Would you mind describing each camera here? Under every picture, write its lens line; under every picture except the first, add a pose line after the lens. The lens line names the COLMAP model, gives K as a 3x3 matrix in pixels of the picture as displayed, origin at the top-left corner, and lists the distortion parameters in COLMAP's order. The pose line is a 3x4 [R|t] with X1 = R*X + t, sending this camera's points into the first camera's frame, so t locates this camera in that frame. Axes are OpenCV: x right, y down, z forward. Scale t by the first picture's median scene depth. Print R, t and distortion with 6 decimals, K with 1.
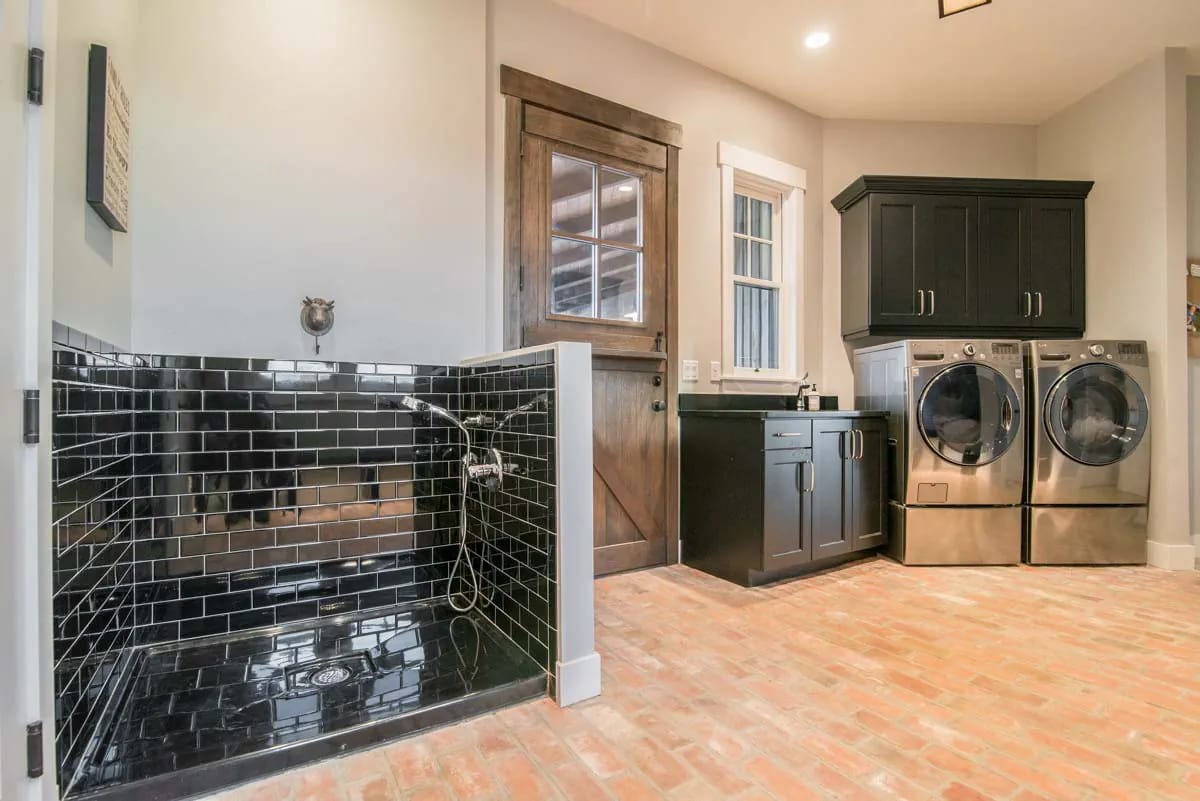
lens RADIAL K [[559.3, 0, 597.4], [0, 559.3, 400.0], [0, 0, 1]] dist [-0.001534, -0.000720]
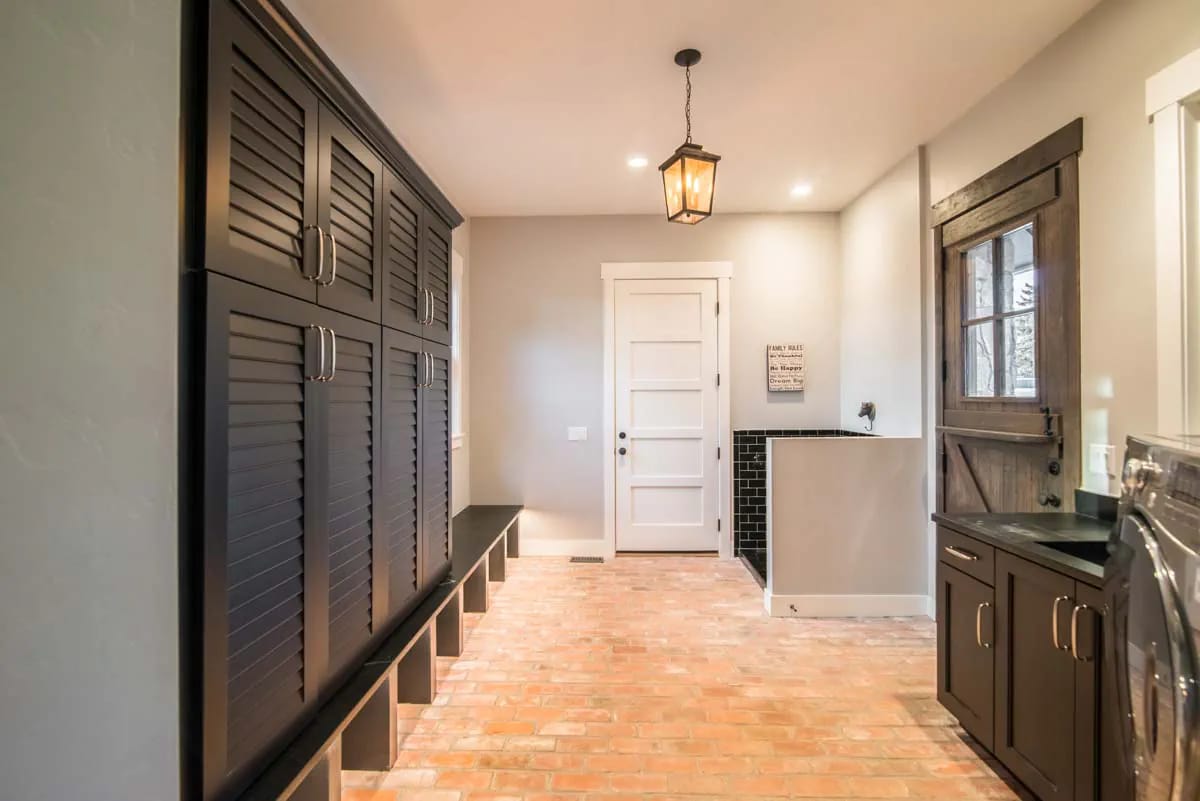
lens RADIAL K [[559.3, 0, 600.4], [0, 559.3, 397.0], [0, 0, 1]] dist [-0.001534, -0.000720]
pose [[-0.554031, -0.005989, -0.832475, 1.822544], [-0.000986, 0.999978, -0.006538, -0.213802], [0.832496, -0.002801, -0.554024, 1.463935]]
